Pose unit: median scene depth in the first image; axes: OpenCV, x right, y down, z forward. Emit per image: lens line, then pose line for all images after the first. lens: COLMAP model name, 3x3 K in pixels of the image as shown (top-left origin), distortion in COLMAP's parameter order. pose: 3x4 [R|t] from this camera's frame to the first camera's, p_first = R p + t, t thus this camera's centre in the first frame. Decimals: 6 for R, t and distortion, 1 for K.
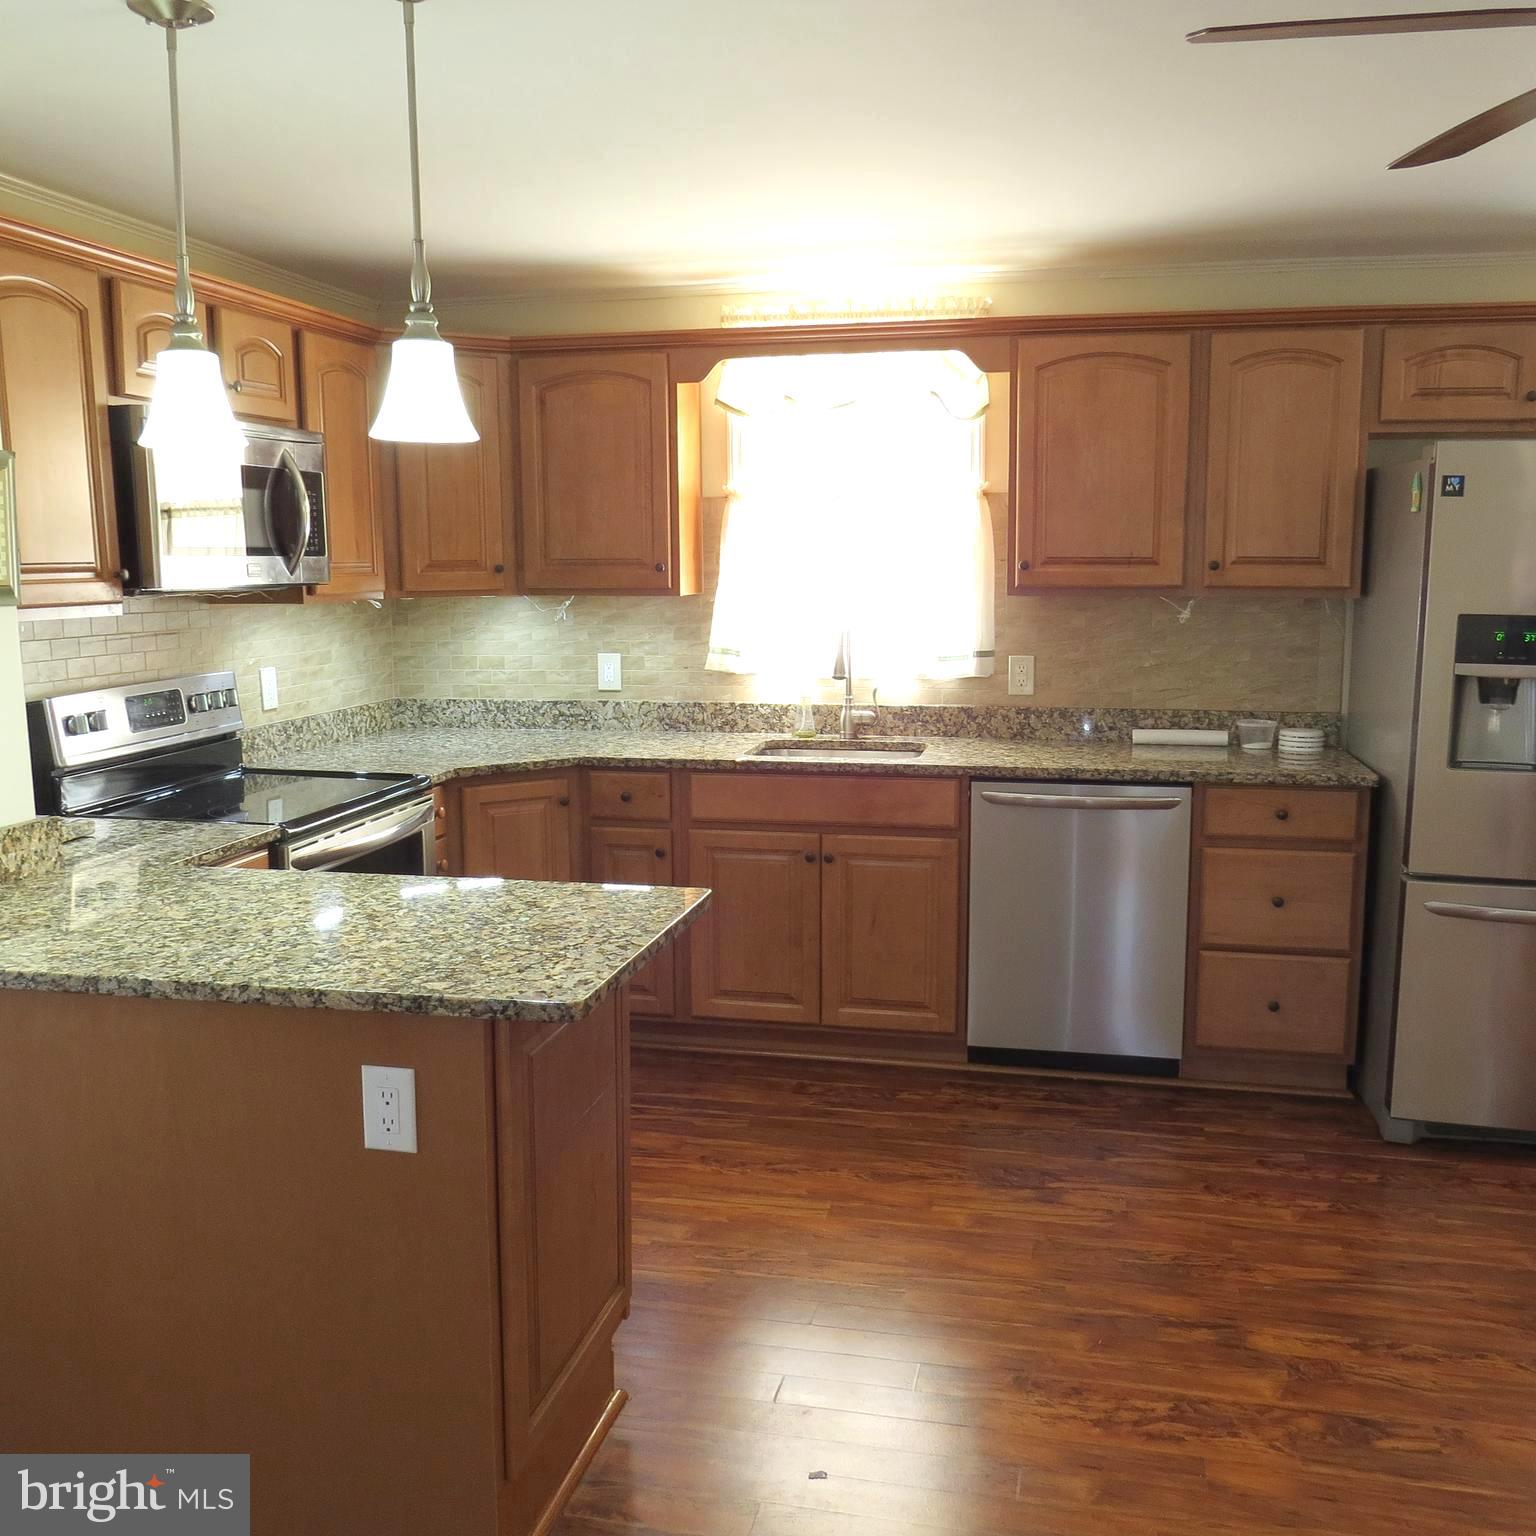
lens RADIAL K [[1482.3, 0, 761.7], [0, 1482.3, 742.3], [0, 0, 1]] dist [-0.023573, 0.000000]
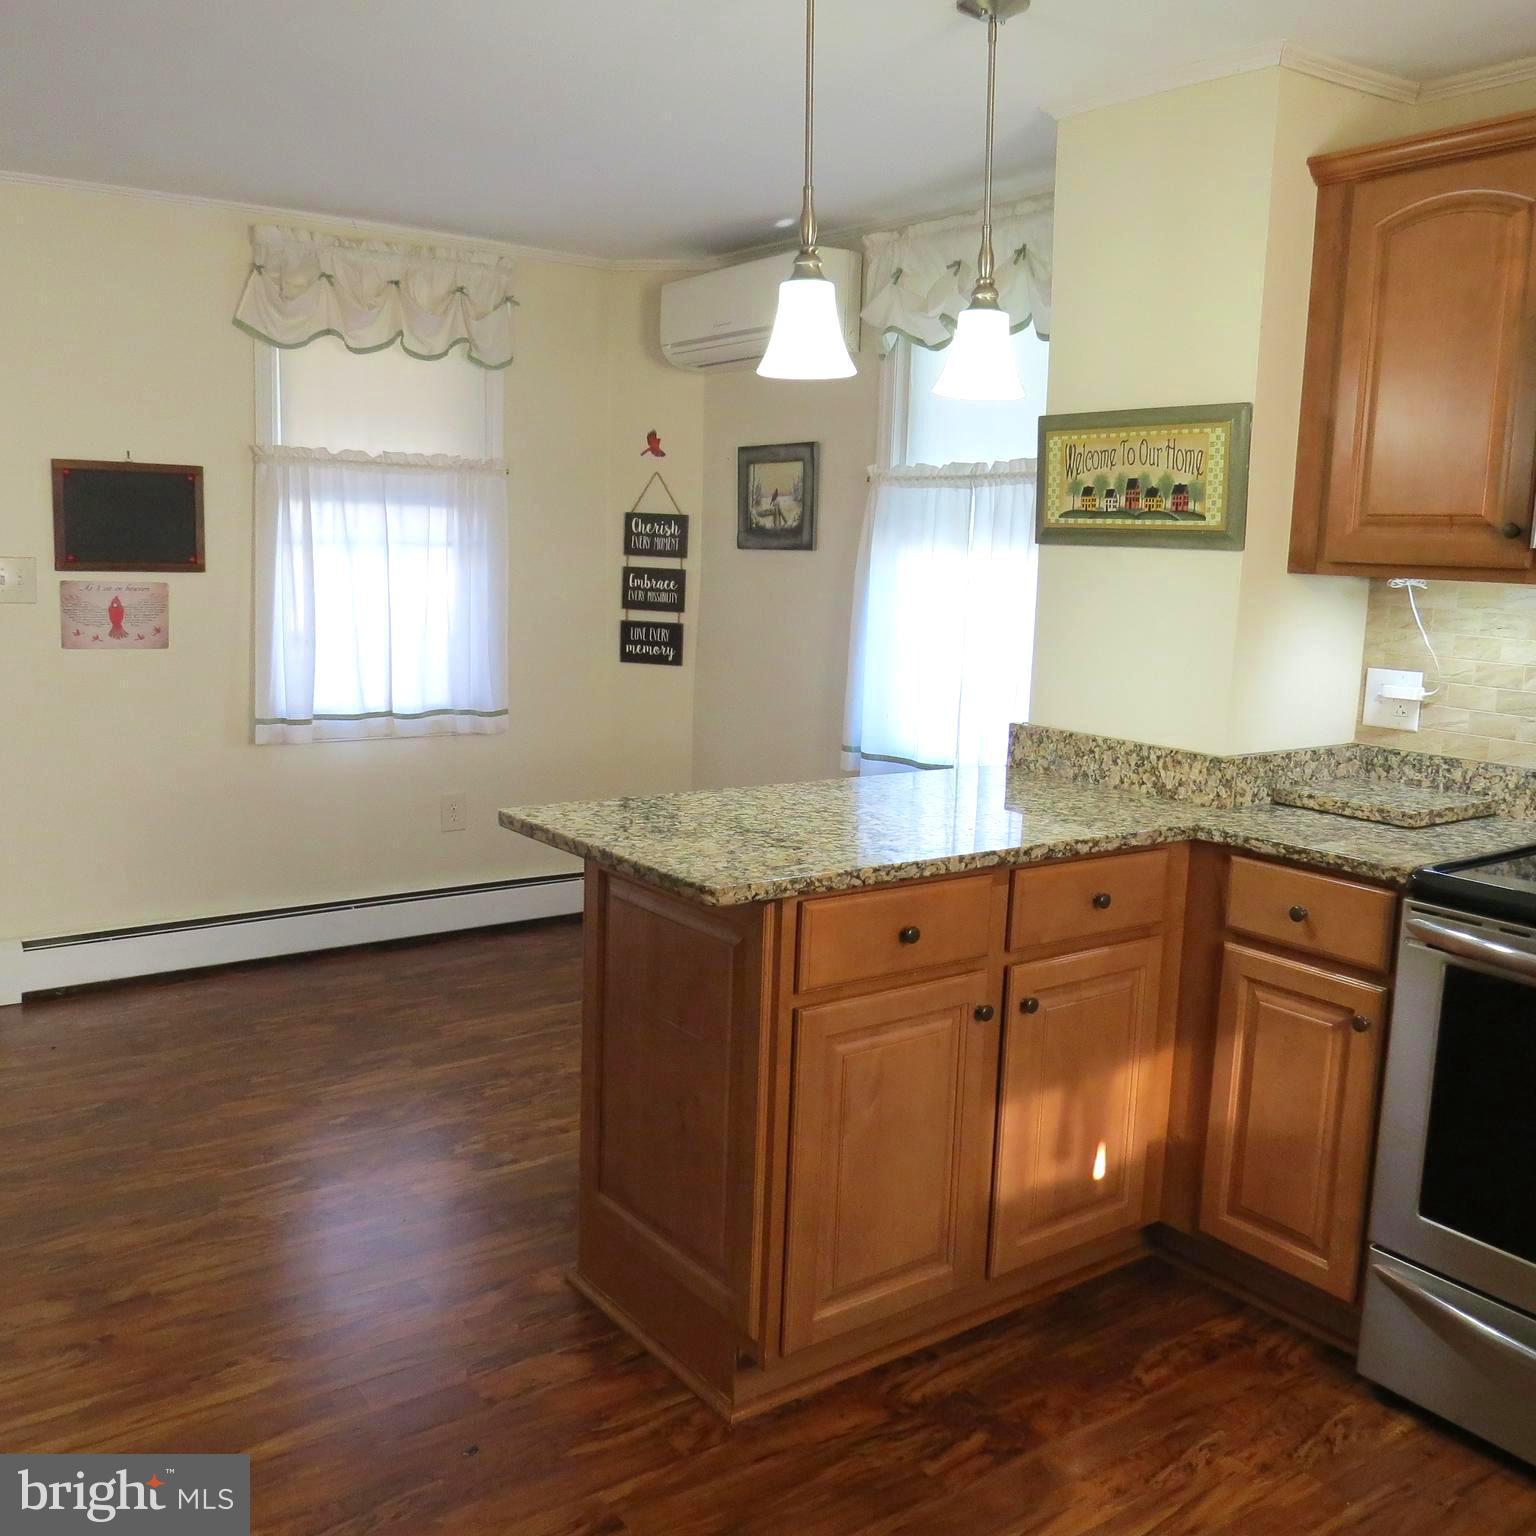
lens RADIAL K [[1482.3, 0, 758.9], [0, 1482.3, 754.4], [0, 0, 1]] dist [-0.023573, 0.000000]
pose [[-0.662504, 0.089087, -0.743742, 0.319958], [-0.127402, 0.965034, 0.229080, -0.093874], [0.738144, 0.246521, -0.627989, 0.907727]]
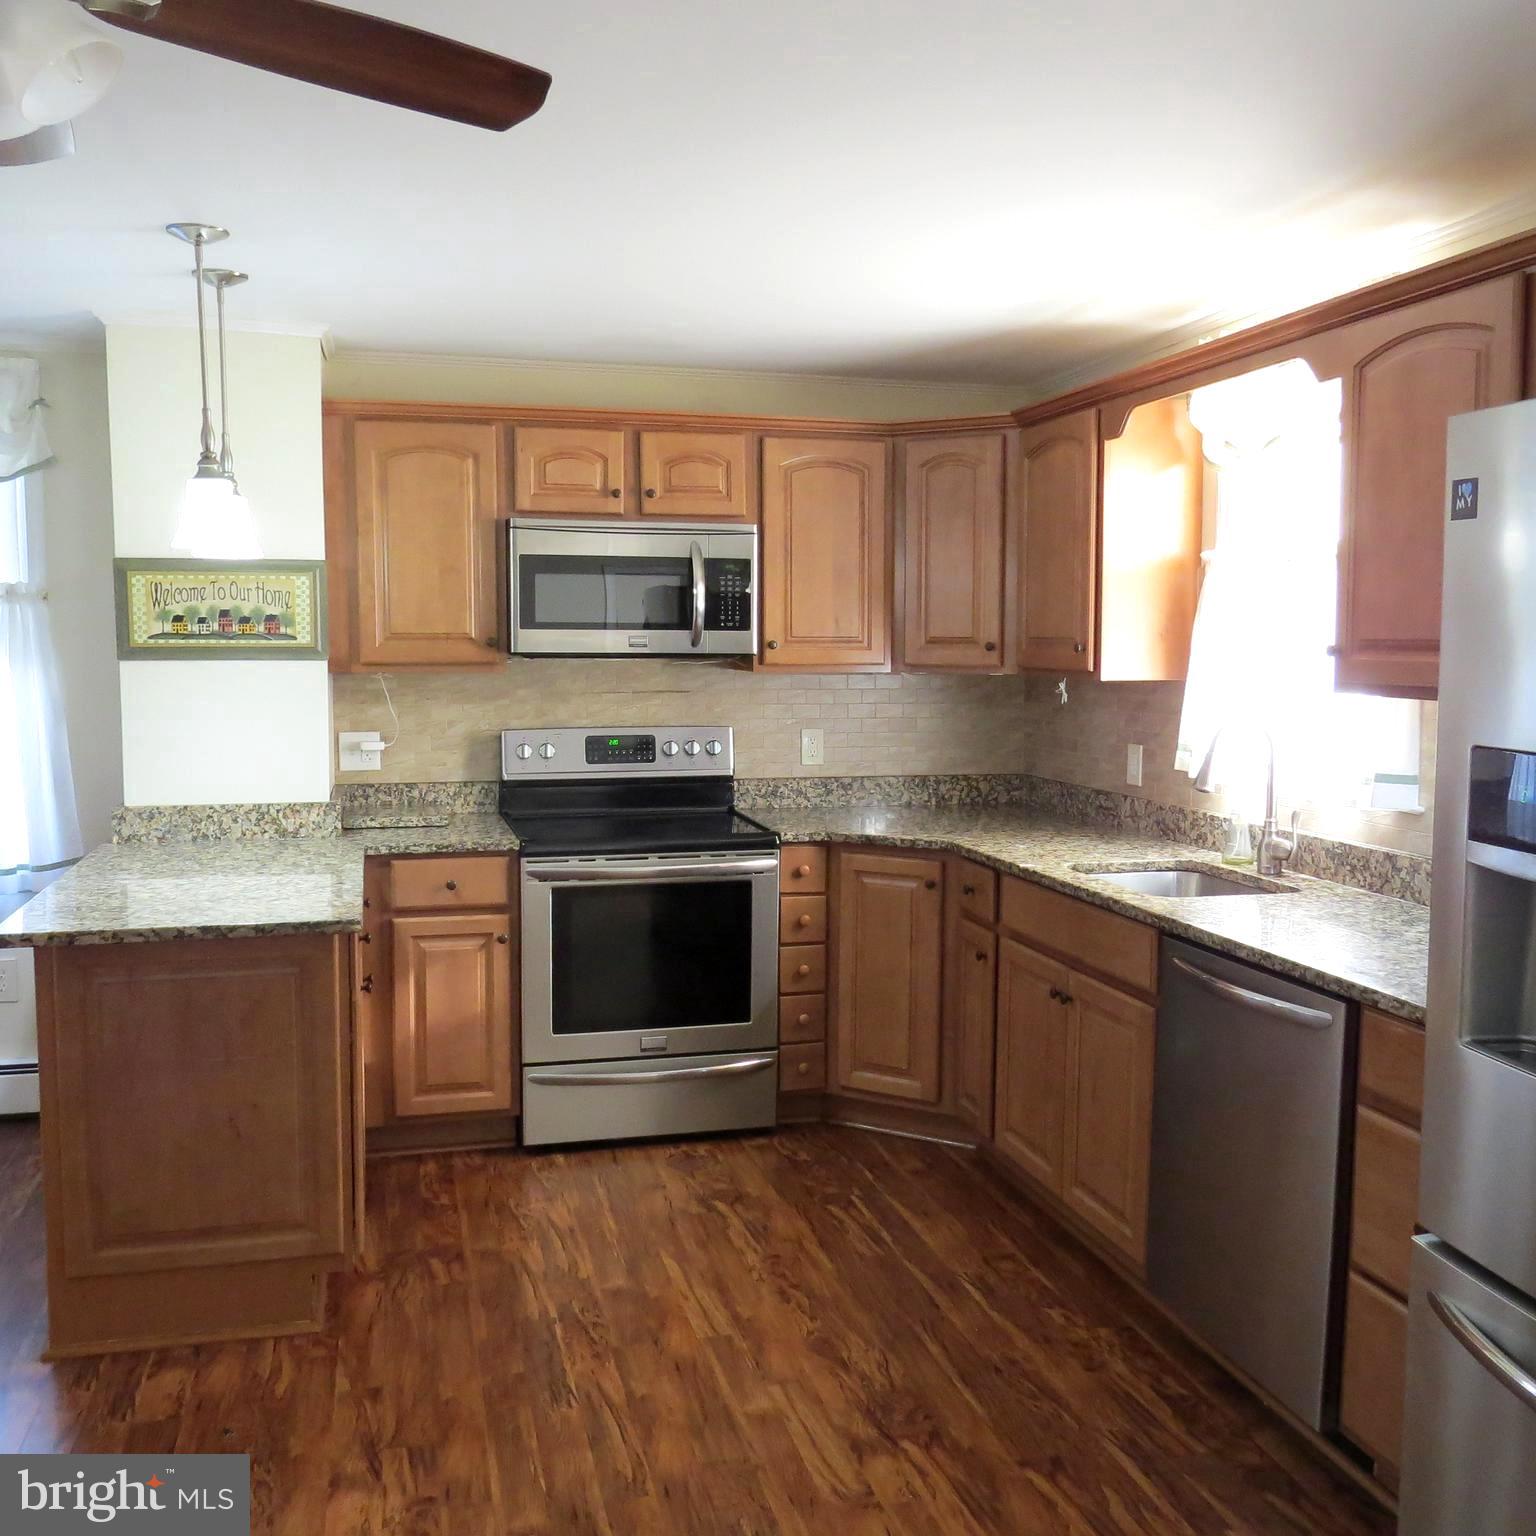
lens RADIAL K [[1482.3, 0, 760.9], [0, 1482.3, 762.4], [0, 0, 1]] dist [-0.023573, 0.000000]
pose [[0.452379, 0.085009, -0.887765, 0.667892], [-0.120381, 0.992157, 0.033663, -0.058424], [0.883664, 0.091642, 0.459065, 0.446056]]
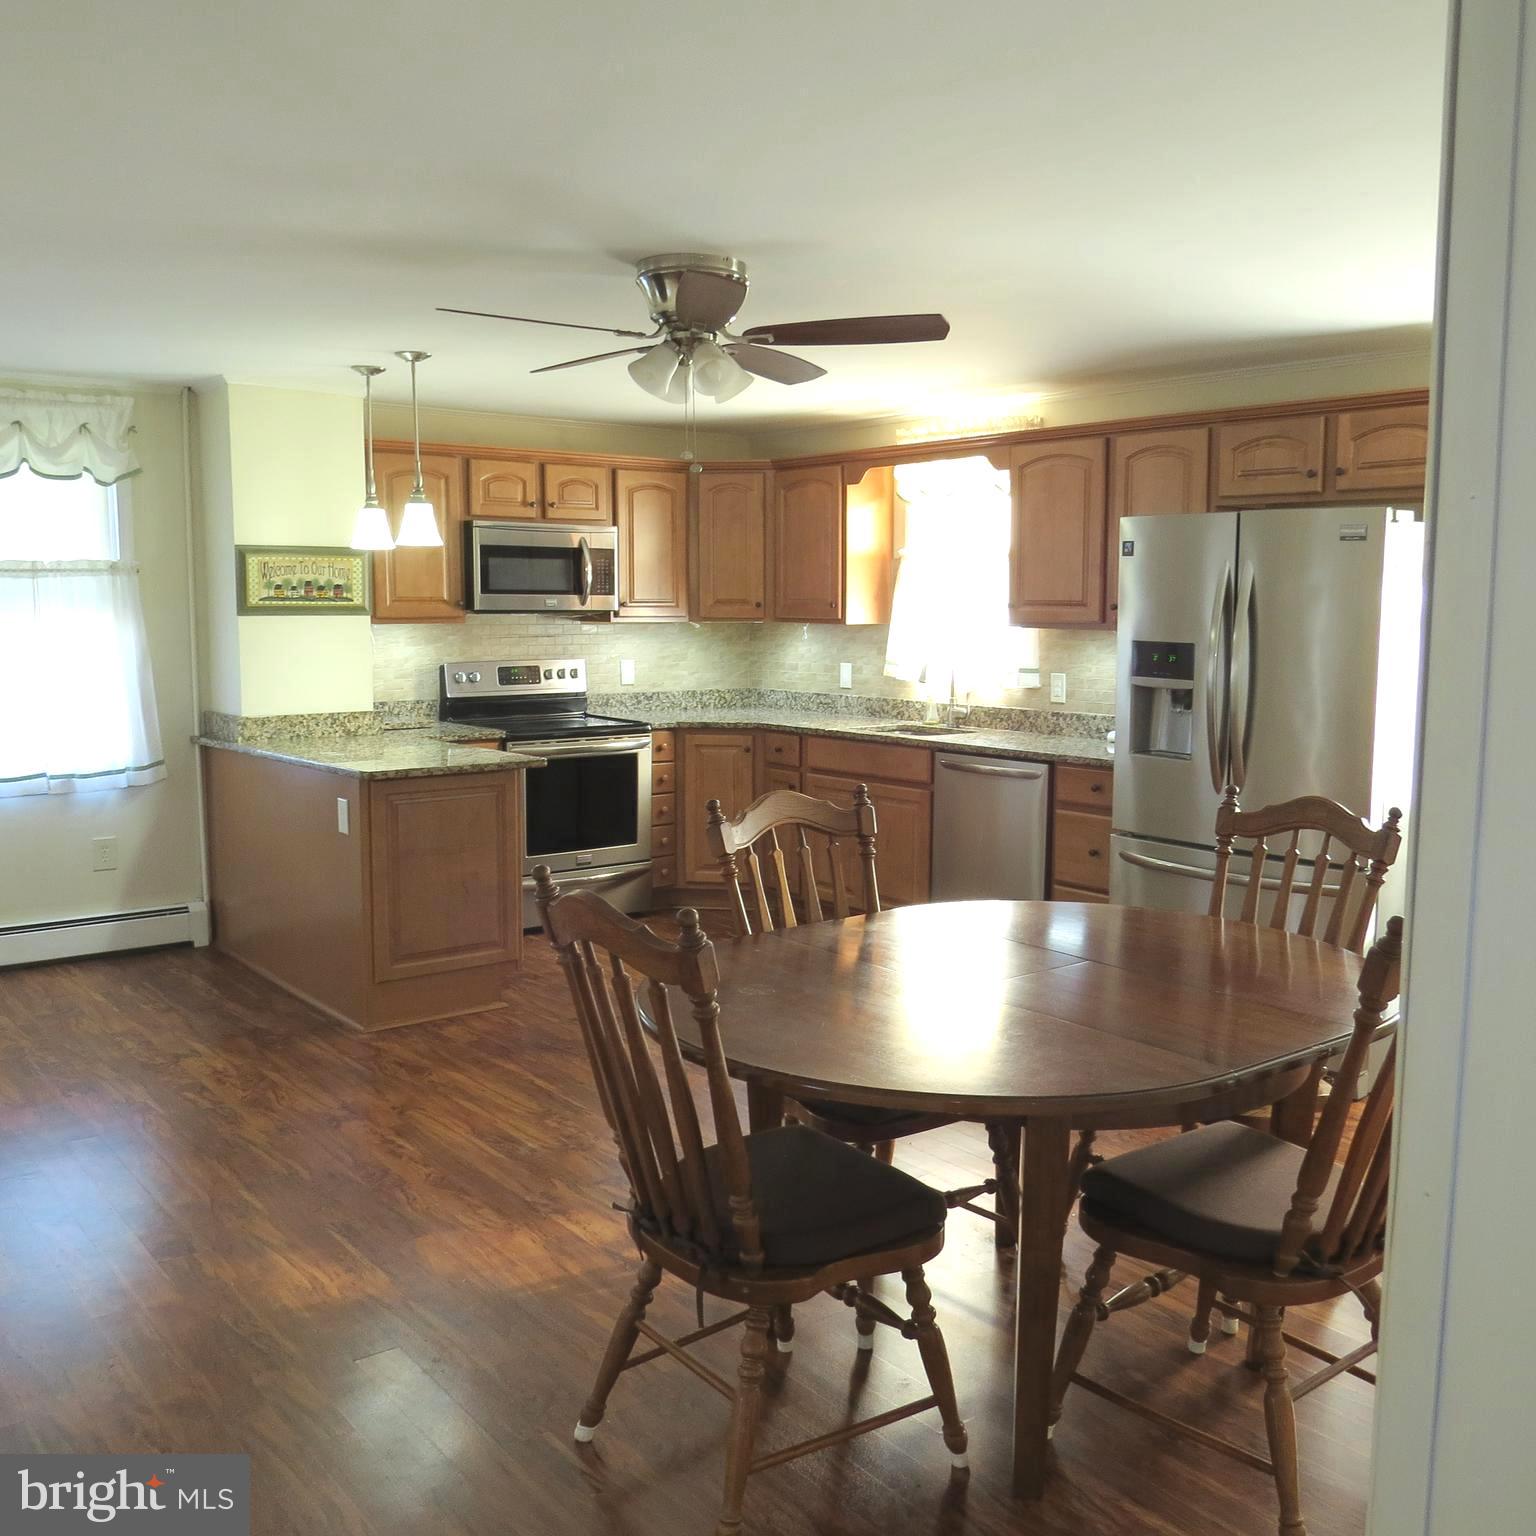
lens RADIAL K [[1482.3, 0, 763.4], [0, 1482.3, 769.8], [0, 0, 1]] dist [-0.023573, 0.000000]
pose [[0.773411, 0.081191, -0.628683, 0.884524], [-0.089069, 0.995844, 0.019035, 0.029567], [0.627616, 0.041275, 0.777428, -0.233735]]
